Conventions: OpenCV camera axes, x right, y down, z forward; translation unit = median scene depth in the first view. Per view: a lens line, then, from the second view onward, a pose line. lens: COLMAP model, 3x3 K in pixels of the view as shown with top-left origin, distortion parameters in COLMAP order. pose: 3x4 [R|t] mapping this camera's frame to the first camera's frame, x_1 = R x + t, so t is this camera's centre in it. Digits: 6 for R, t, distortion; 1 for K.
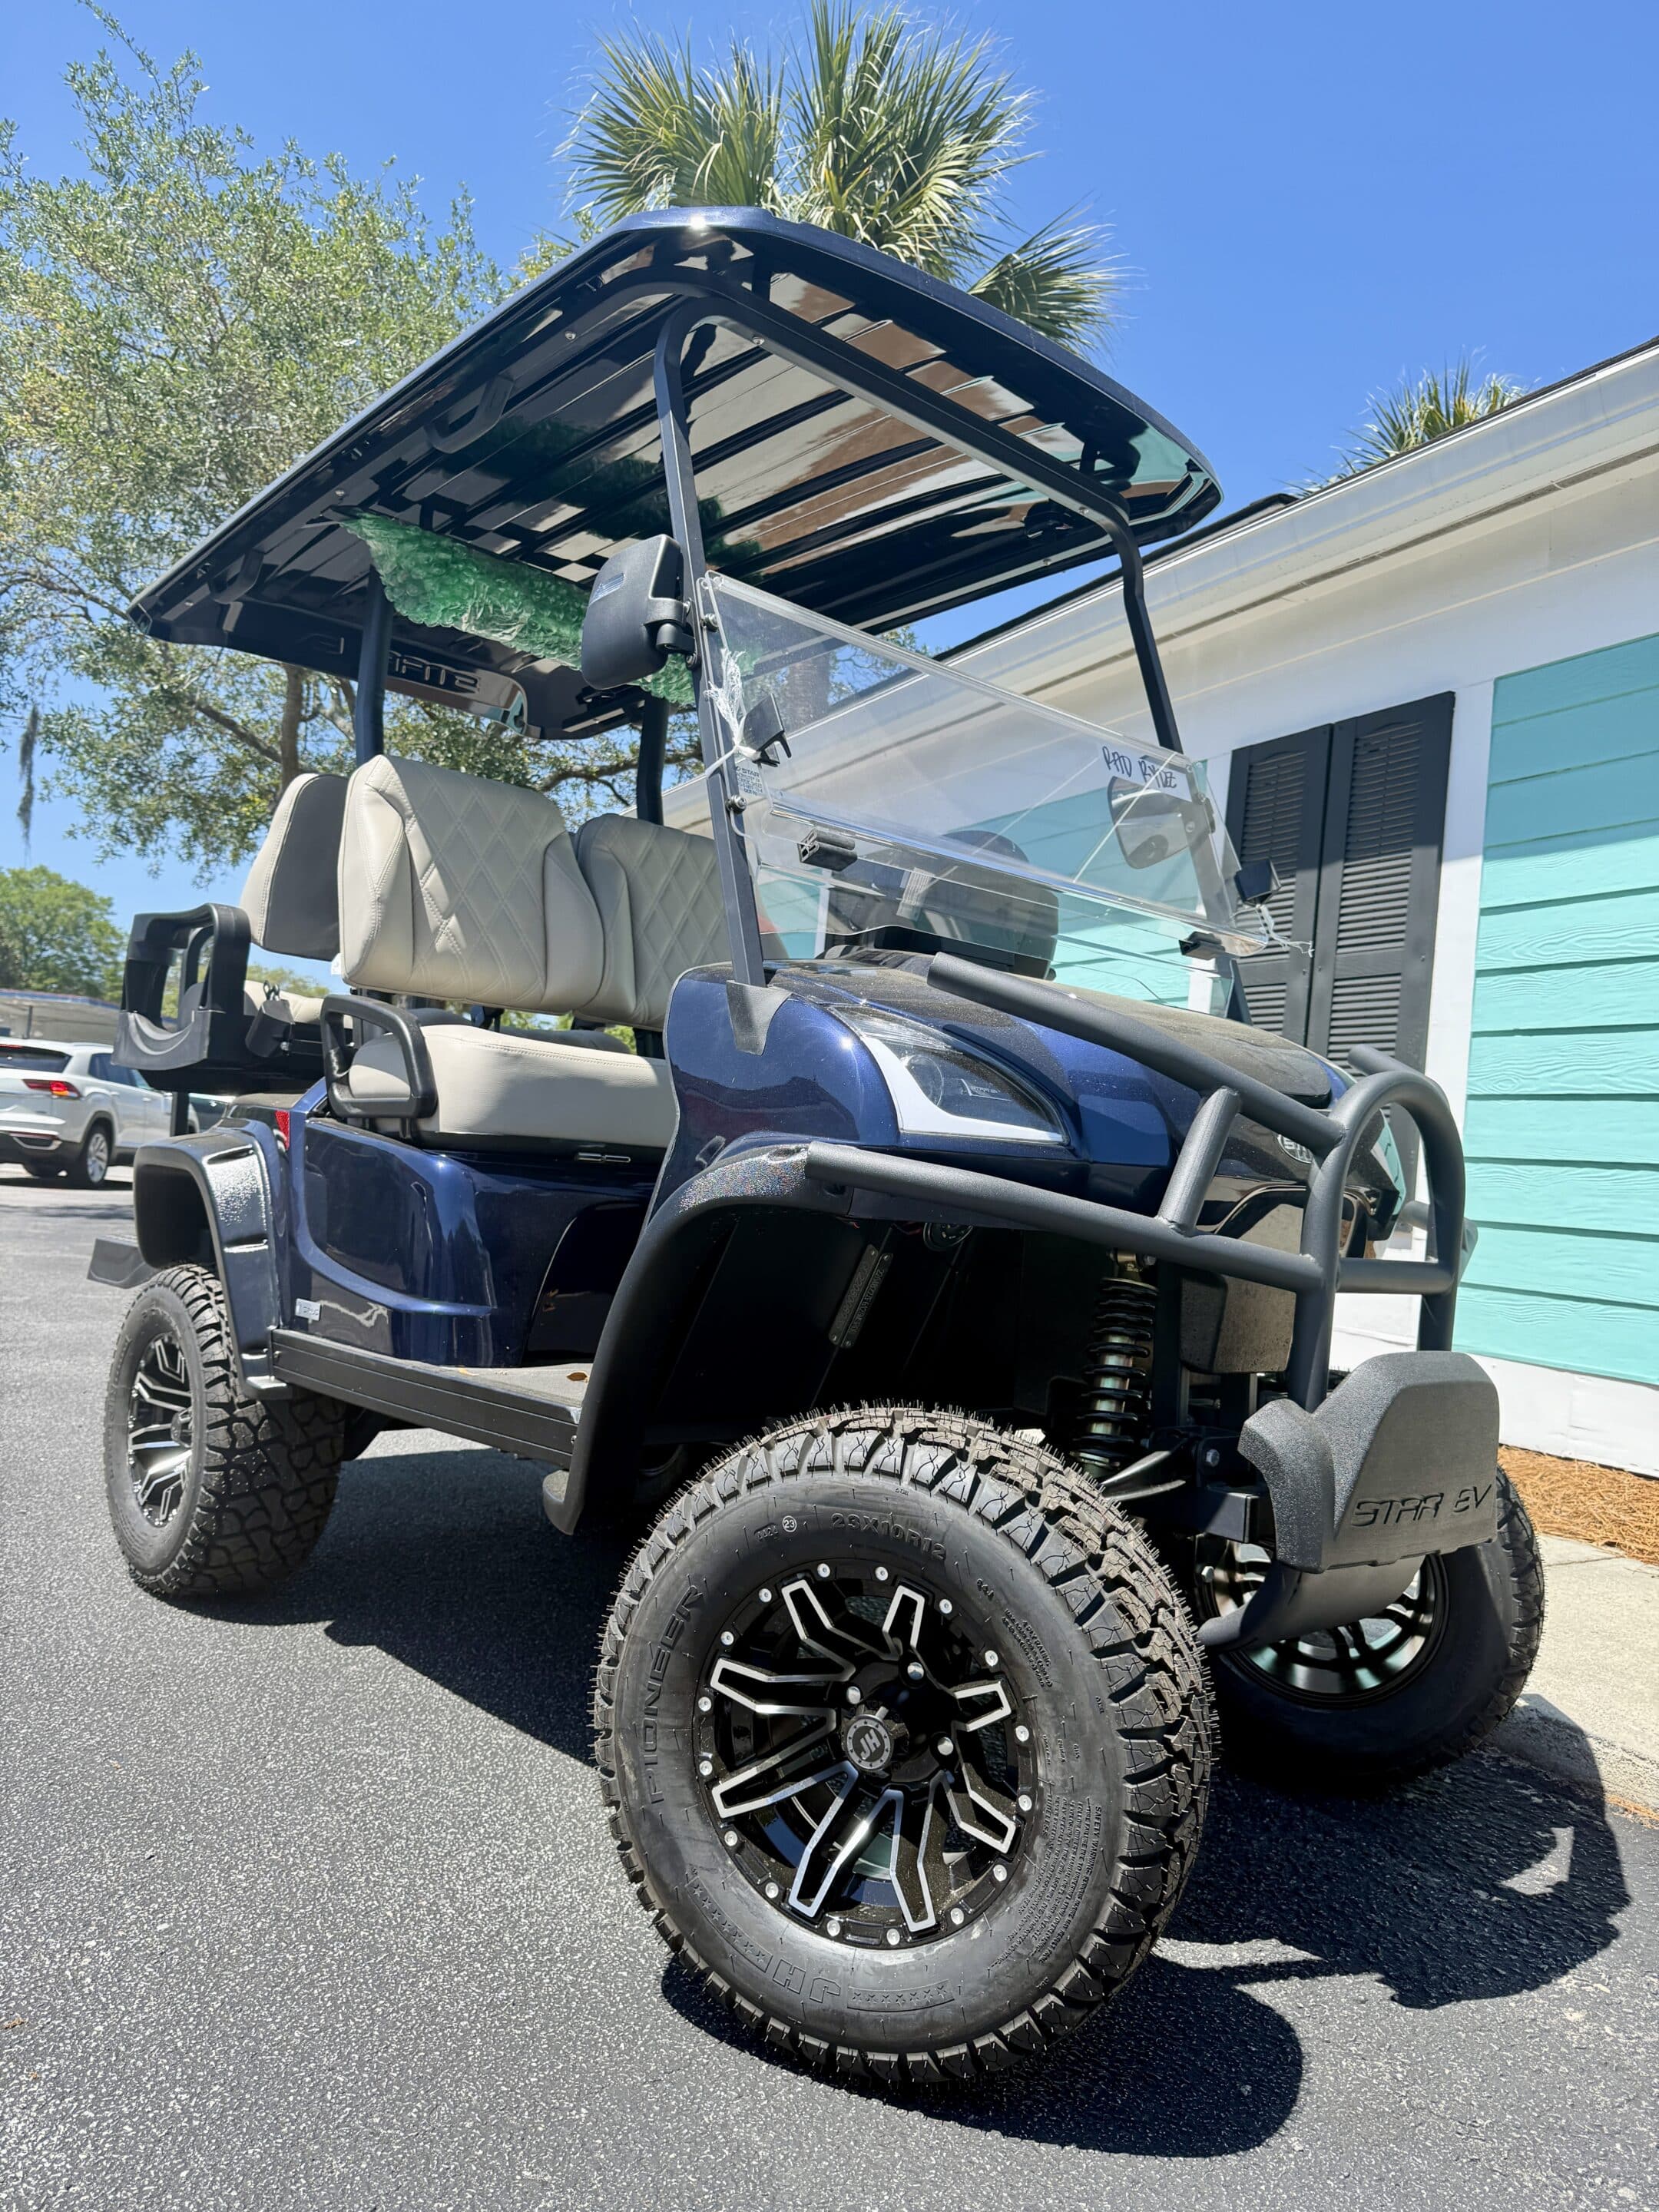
lens RADIAL K [[1577.8, 0, 810.3], [0, 1577.8, 1095.8], [0, 0, 1]] dist [0.028719, -0.043866]
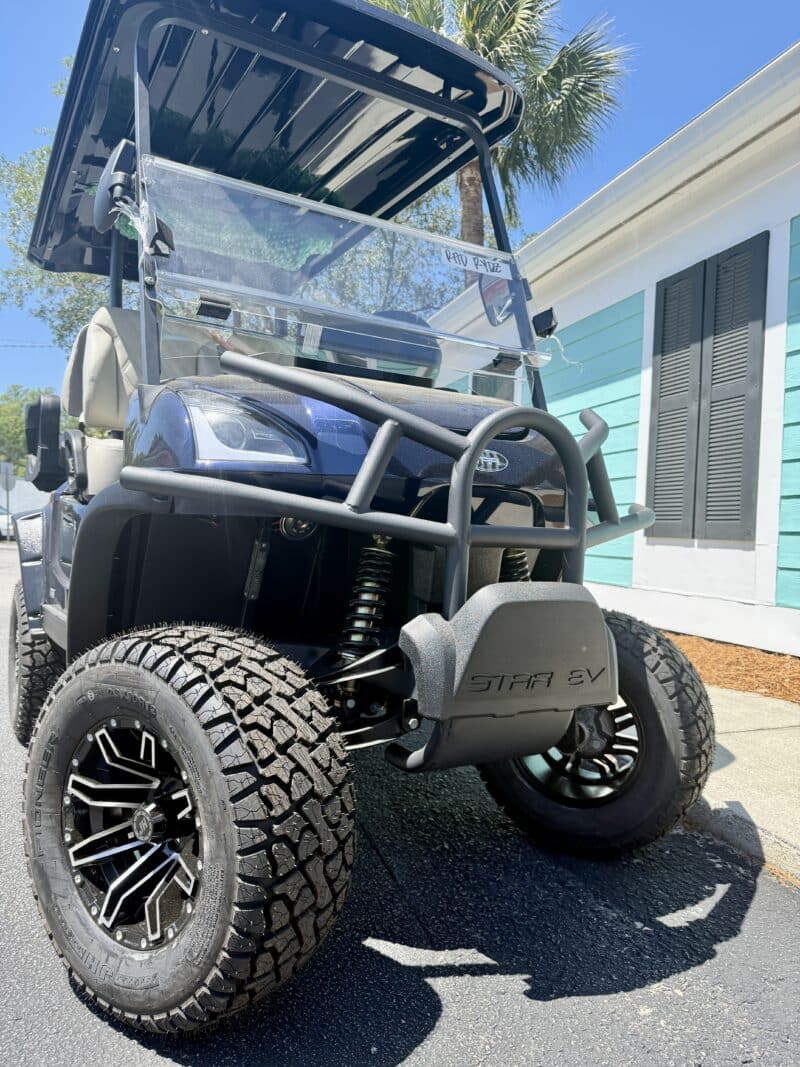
lens RADIAL K [[761.1, 0, 405.8], [0, 761.1, 527.7], [0, 0, 1]] dist [0.028719, -0.043866]
pose [[0.982179, -0.048406, -0.181606, 0.405372], [0.053324, 0.998328, 0.022295, 0.085047], [0.180223, -0.031582, 0.983119, 0.243870]]
